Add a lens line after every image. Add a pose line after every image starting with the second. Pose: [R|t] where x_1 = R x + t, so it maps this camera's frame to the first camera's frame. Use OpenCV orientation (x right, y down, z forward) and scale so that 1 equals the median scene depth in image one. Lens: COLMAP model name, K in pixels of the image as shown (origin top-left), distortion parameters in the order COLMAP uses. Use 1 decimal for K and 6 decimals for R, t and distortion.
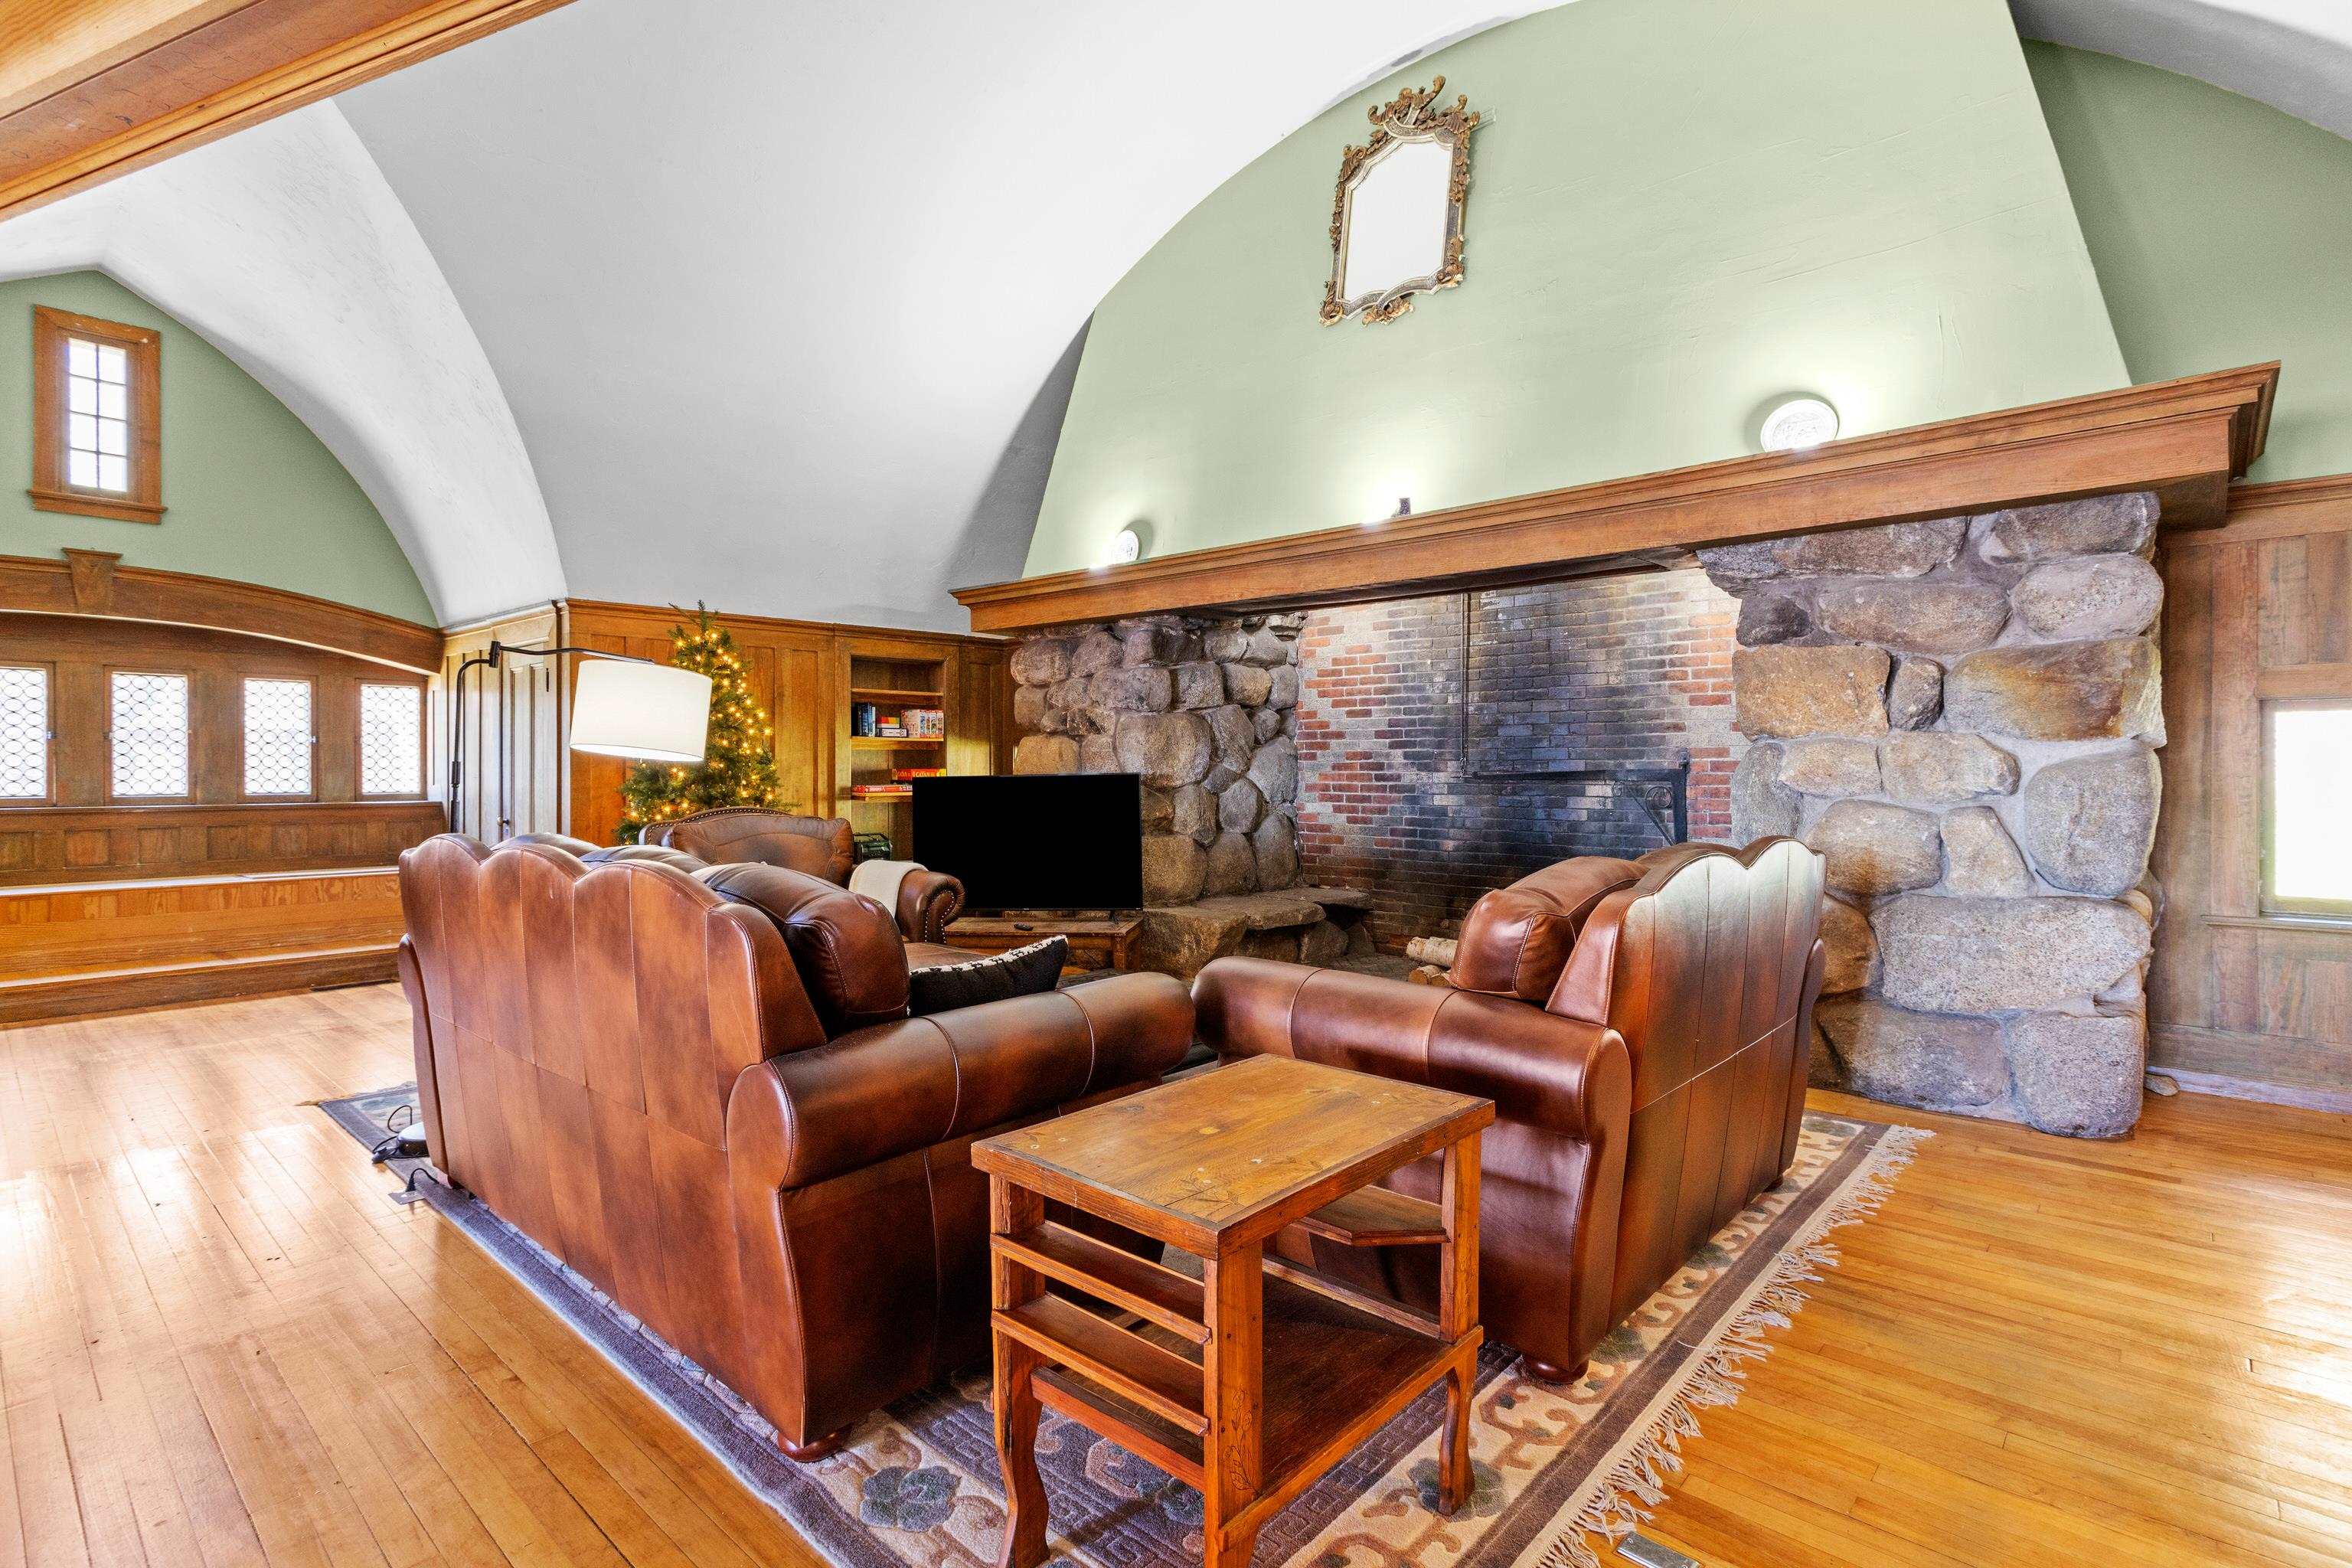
lens RADIAL K [[1140.4, 0, 1185.7], [0, 1140.4, 765.9], [0, 0, 1]] dist [0.002007, 0.004506]
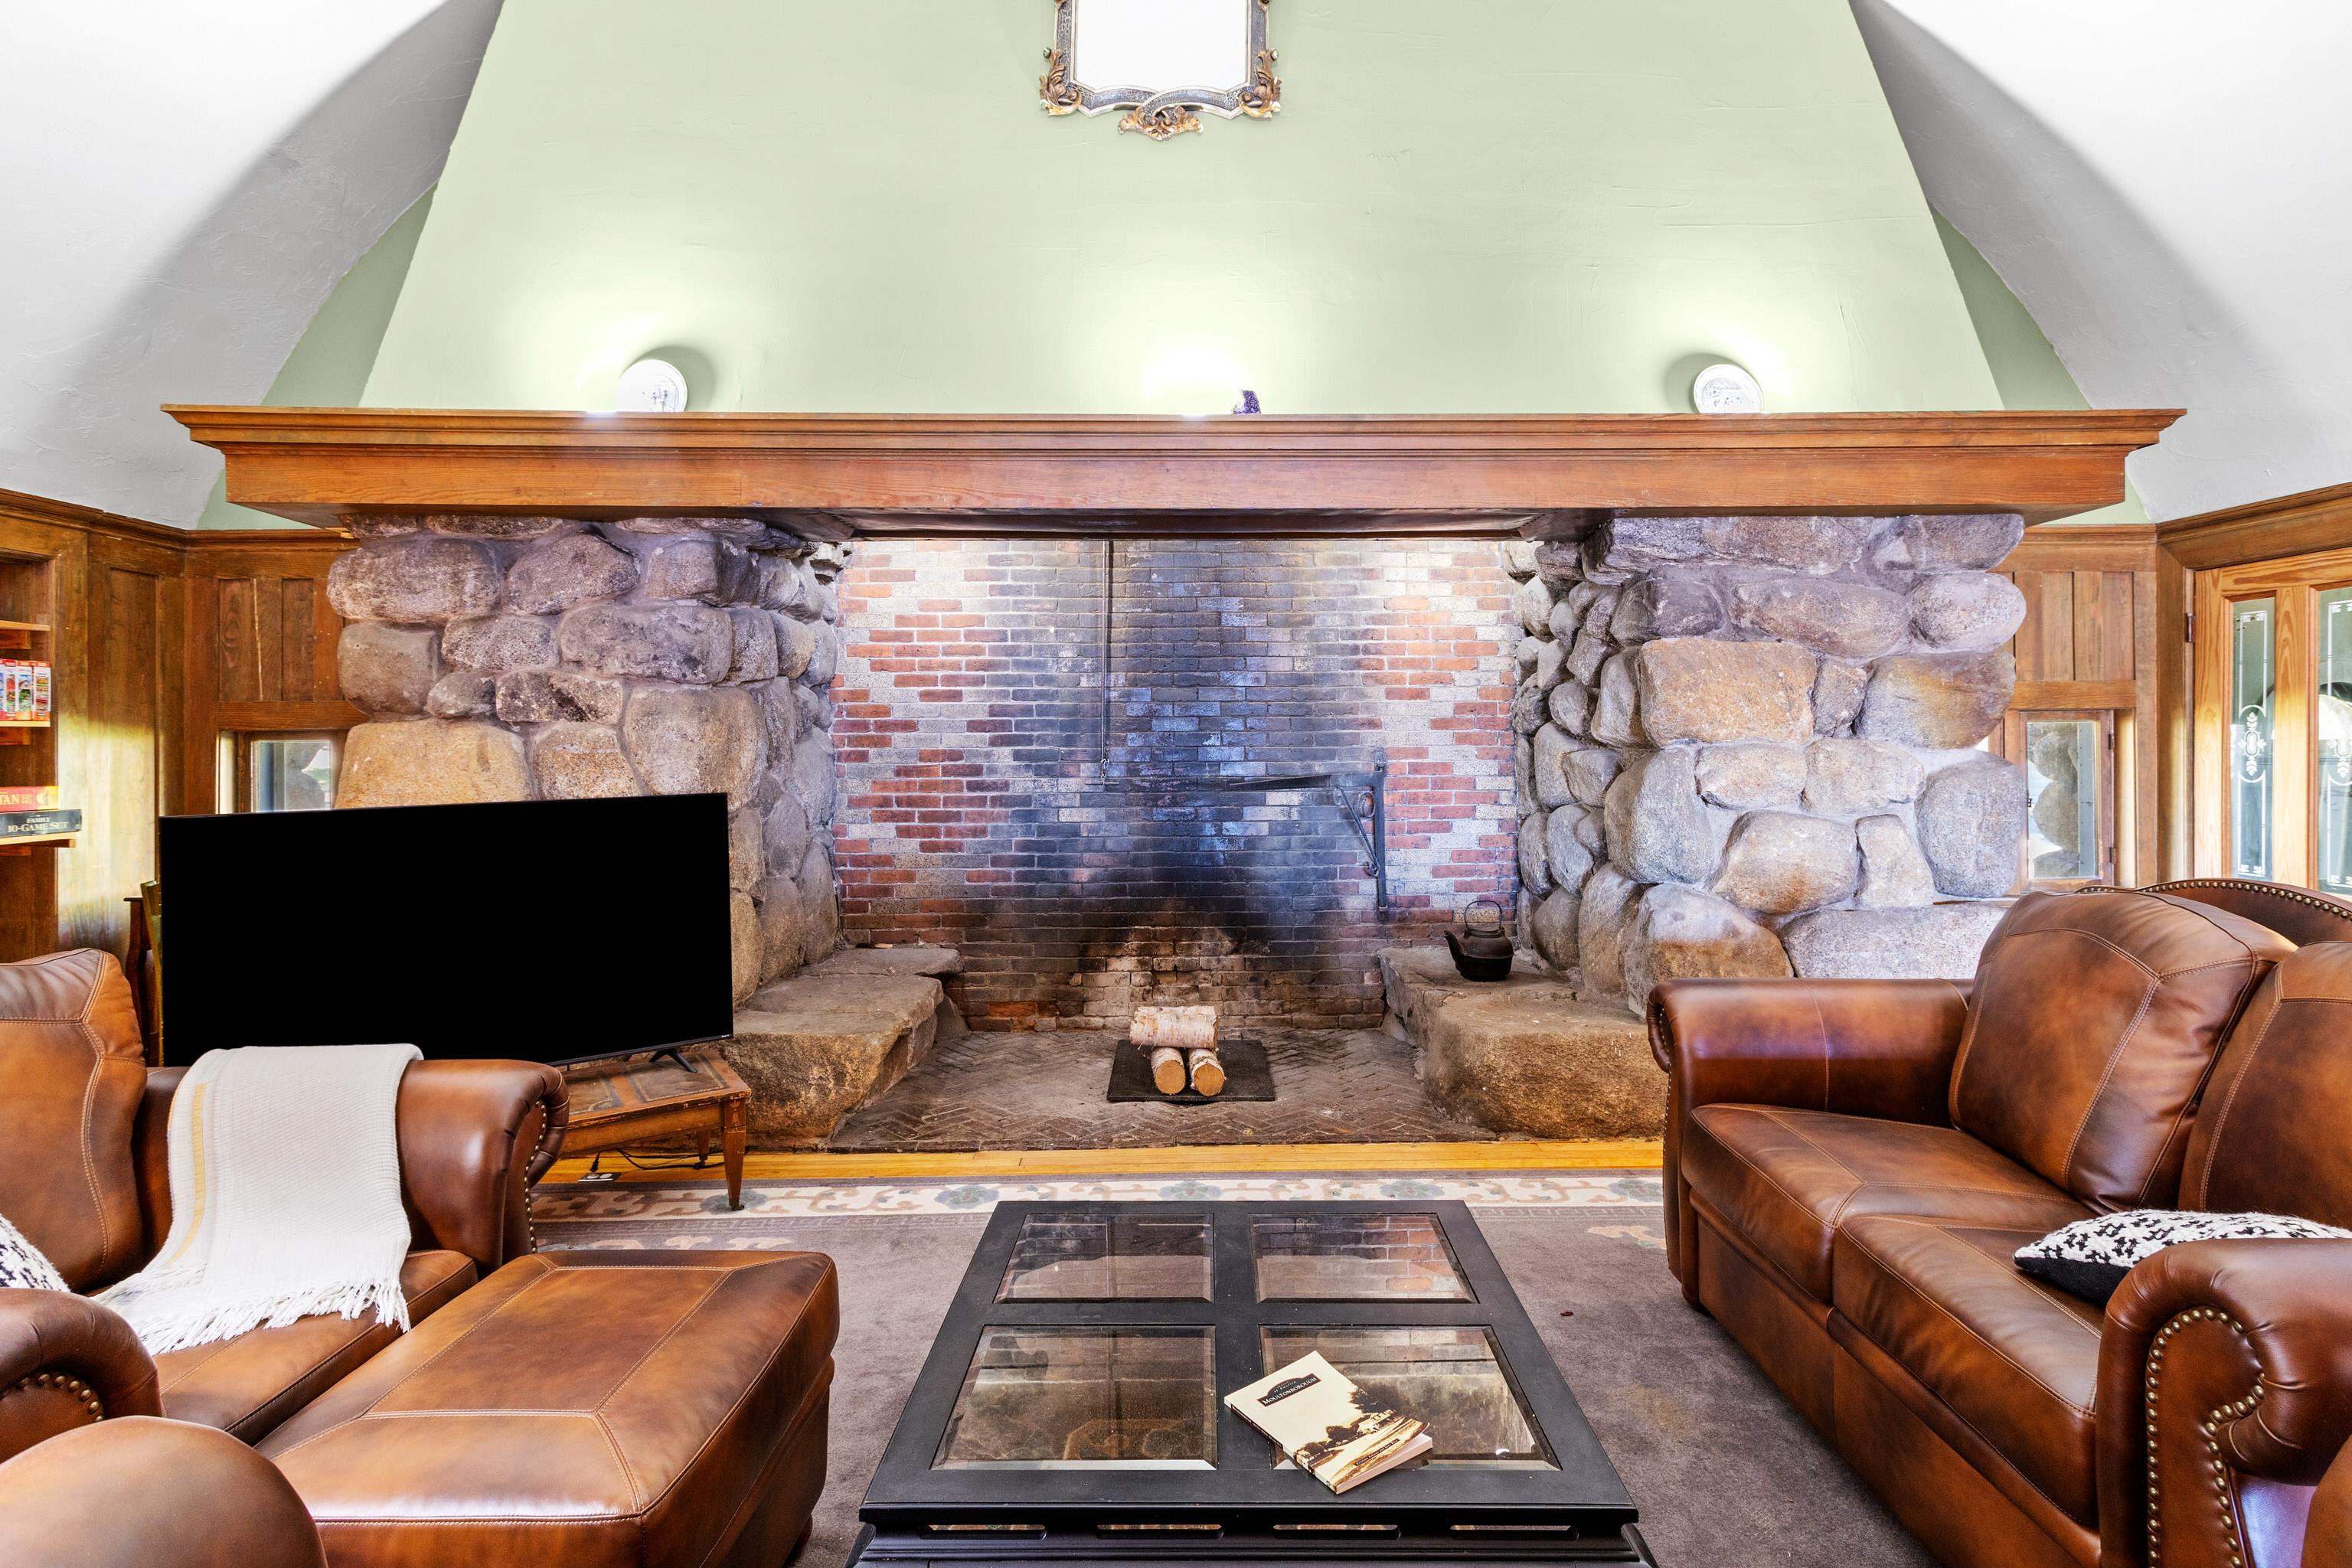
lens RADIAL K [[1140.4, 0, 1186.3], [0, 1140.4, 737.3], [0, 0, 1]] dist [0.002007, 0.004506]
pose [[0.729671, 0.003542, 0.683789, -0.258355], [0.003614, 0.999953, -0.009036, -0.015422], [-0.683789, 0.009065, 0.729623, 0.438908]]
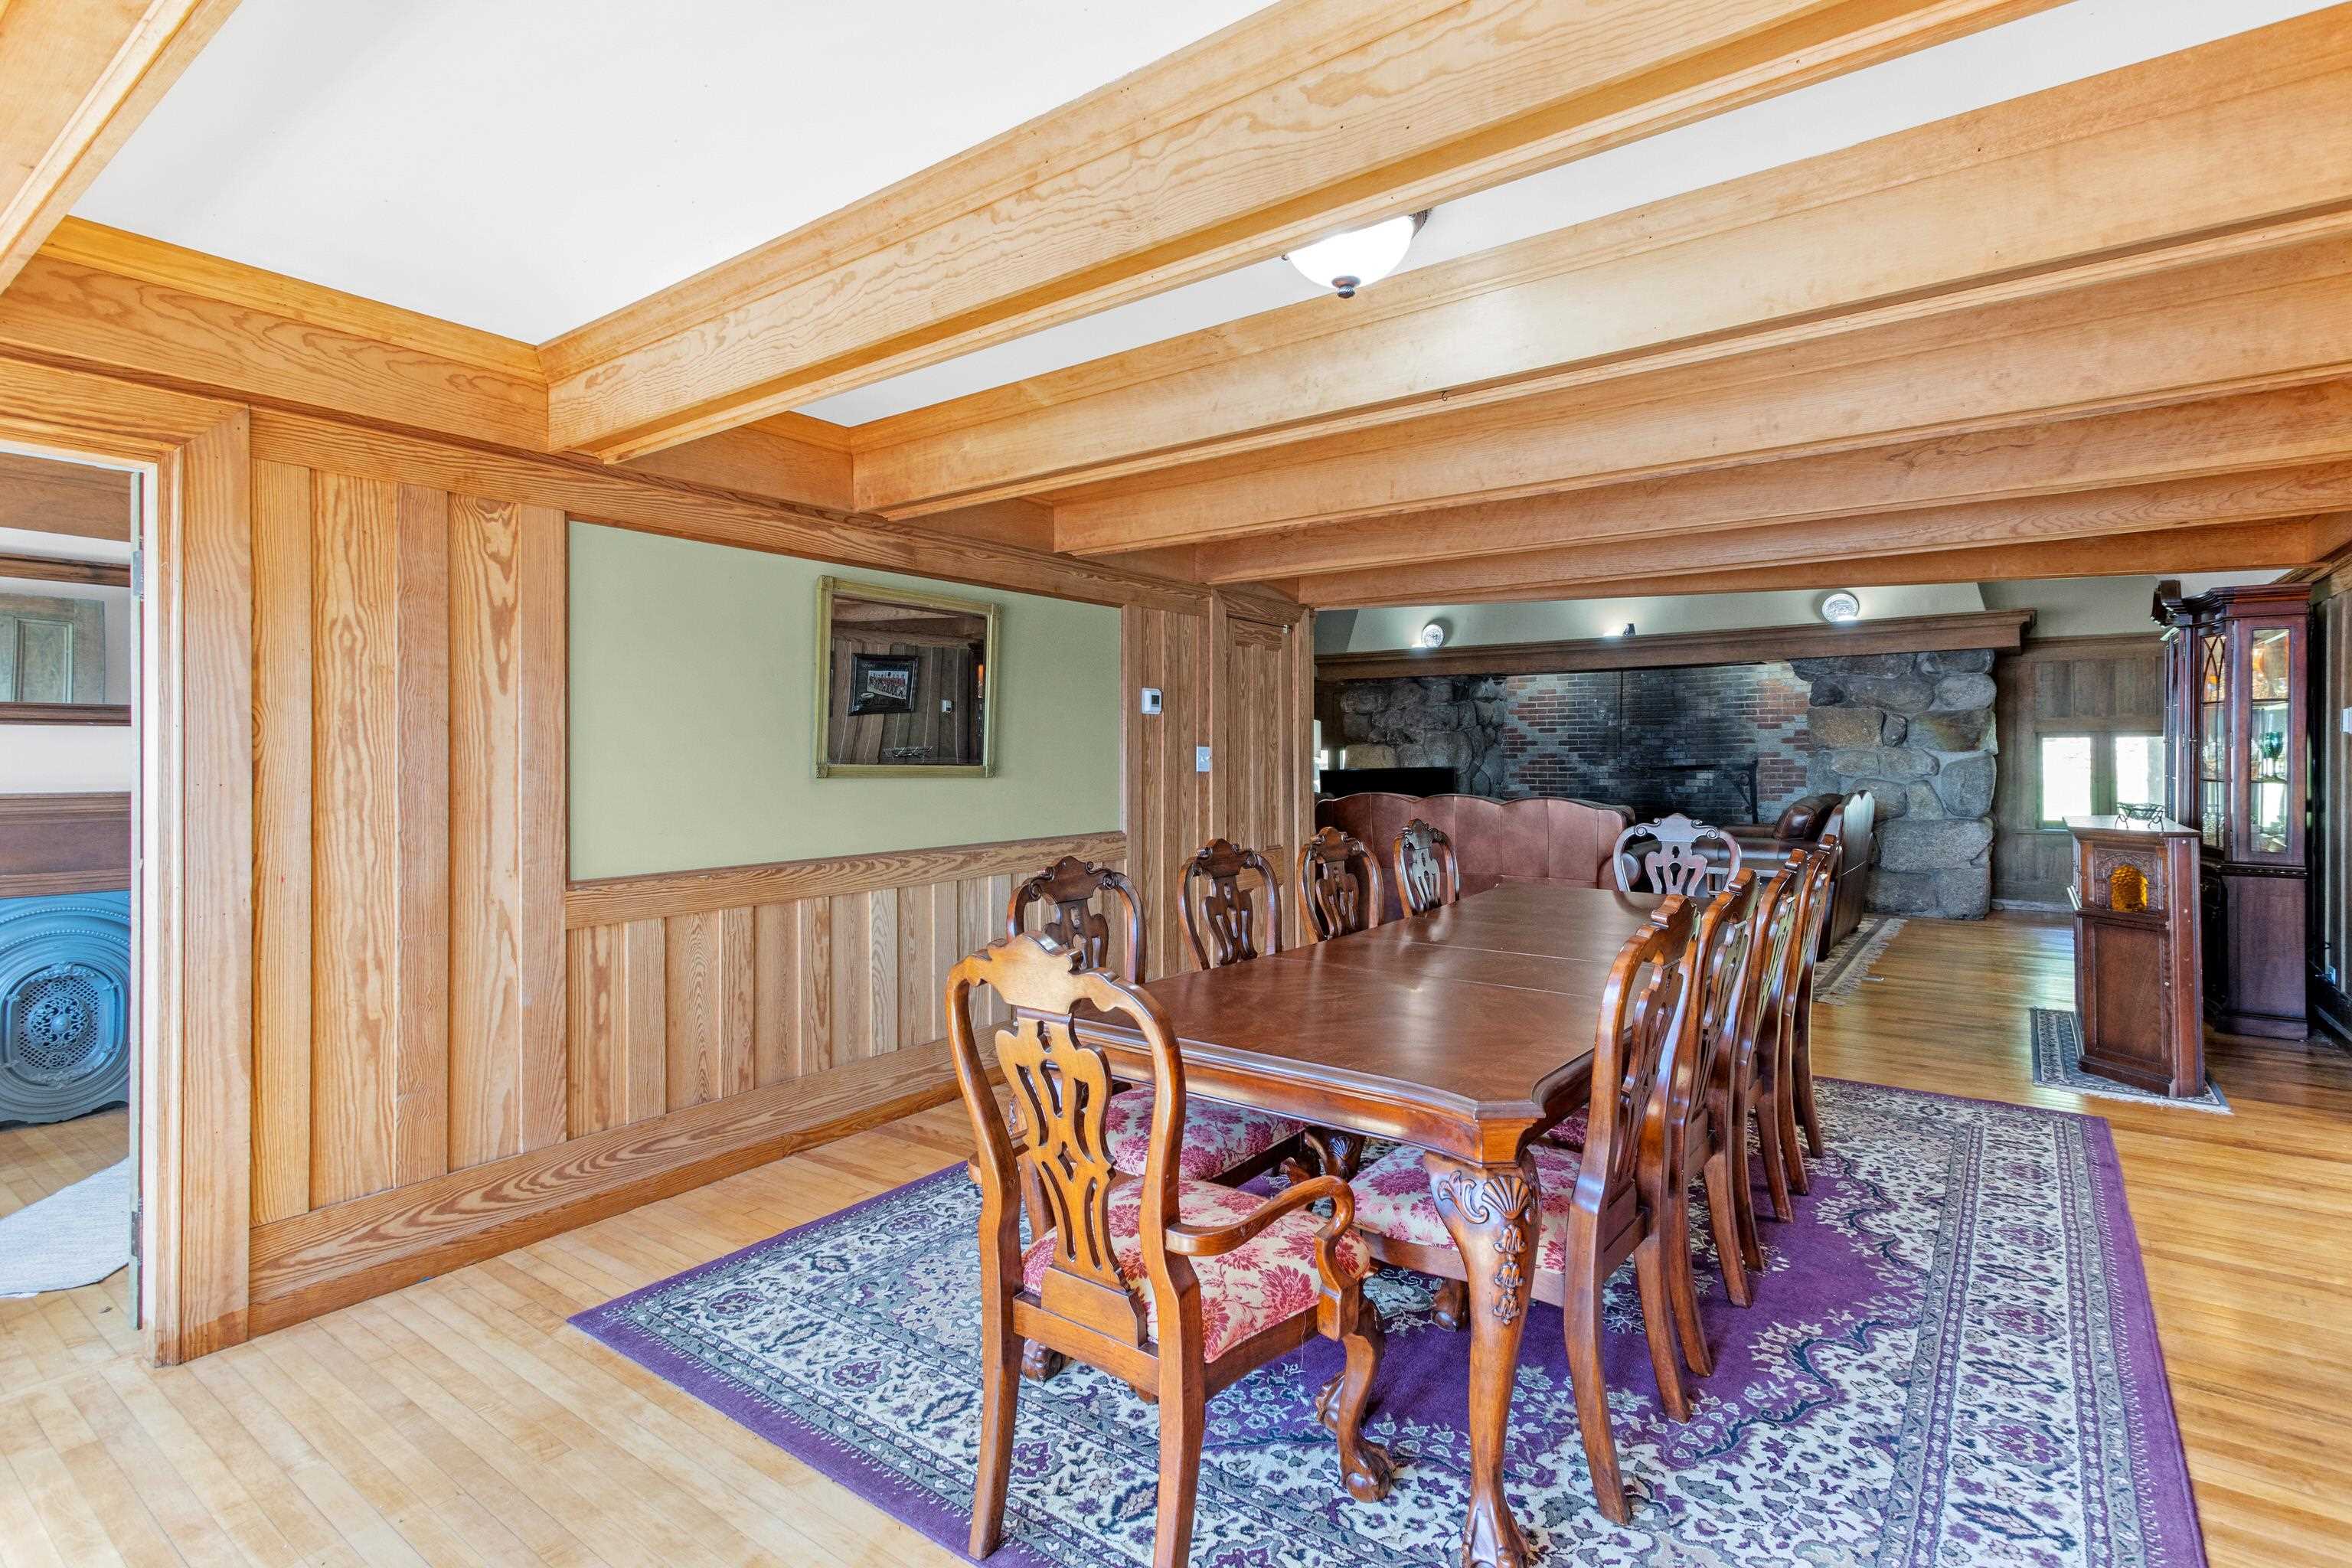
lens RADIAL K [[1140.4, 0, 1187.3], [0, 1140.4, 751.4], [0, 0, 1]] dist [0.002007, 0.004506]
pose [[0.995784, -0.002195, 0.091708, -0.611202], [0.002694, 0.999982, -0.005325, -0.009187], [-0.091694, 0.005549, 0.995772, -0.711624]]
